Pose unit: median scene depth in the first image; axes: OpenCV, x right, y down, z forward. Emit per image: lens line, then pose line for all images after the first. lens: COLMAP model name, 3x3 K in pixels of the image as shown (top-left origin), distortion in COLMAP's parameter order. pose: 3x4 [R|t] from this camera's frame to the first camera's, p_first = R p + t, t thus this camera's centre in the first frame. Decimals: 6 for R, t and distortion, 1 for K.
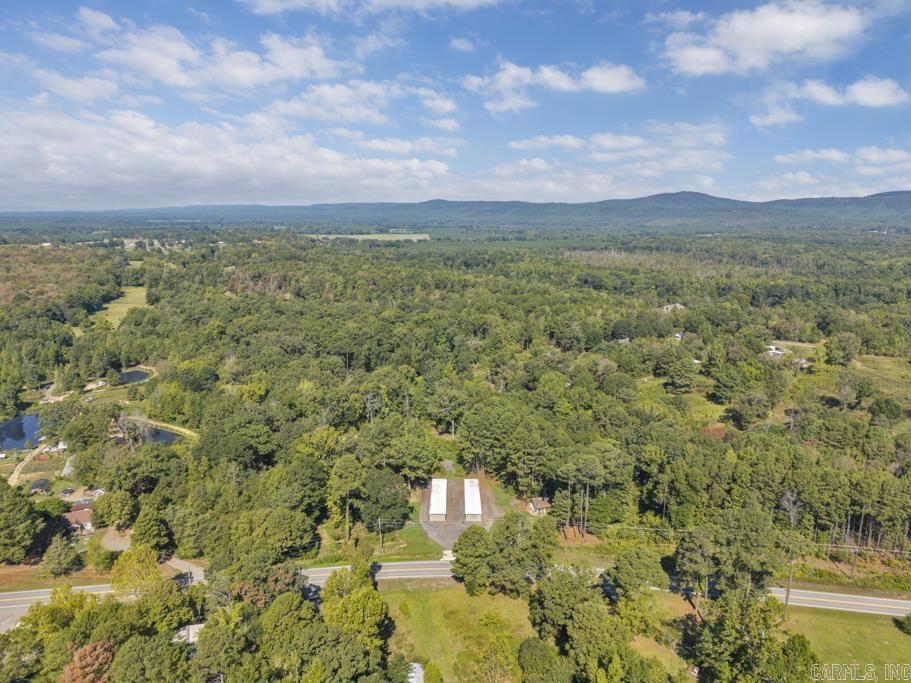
lens RADIAL K [[628.7, 0, 455.1], [0, 628.7, 341.3], [0, 0, 1]] dist [0.012022, -0.009640]
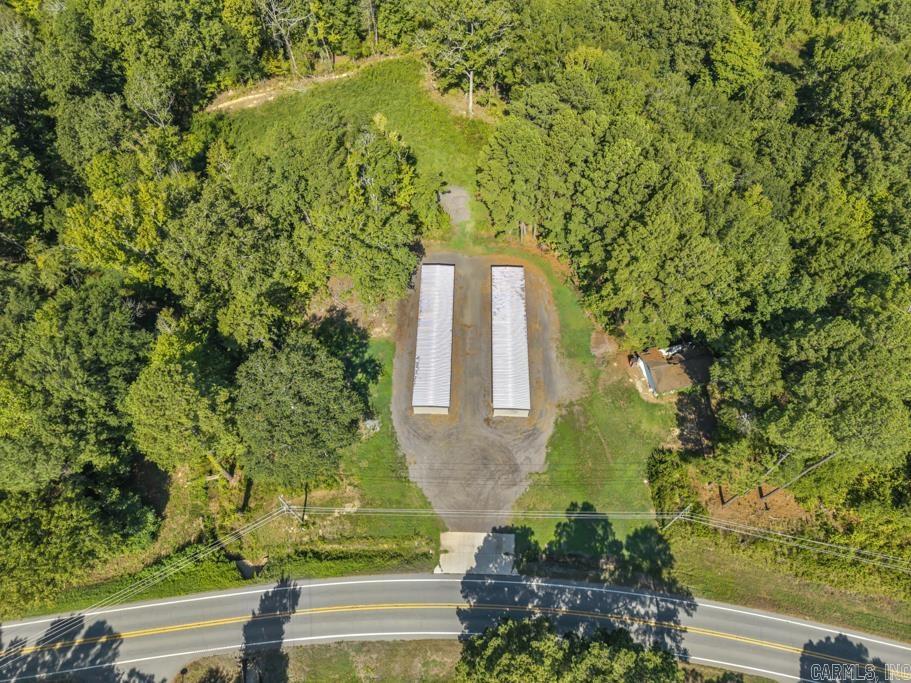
lens RADIAL K [[628.7, 0, 455.5], [0, 628.7, 340.8], [0, 0, 1]] dist [0.012022, -0.009640]
pose [[0.999618, 0.027569, -0.001719, -0.010639], [-0.018127, 0.701691, 0.712250, -0.068536], [0.020842, -0.711947, 0.701923, 0.706251]]
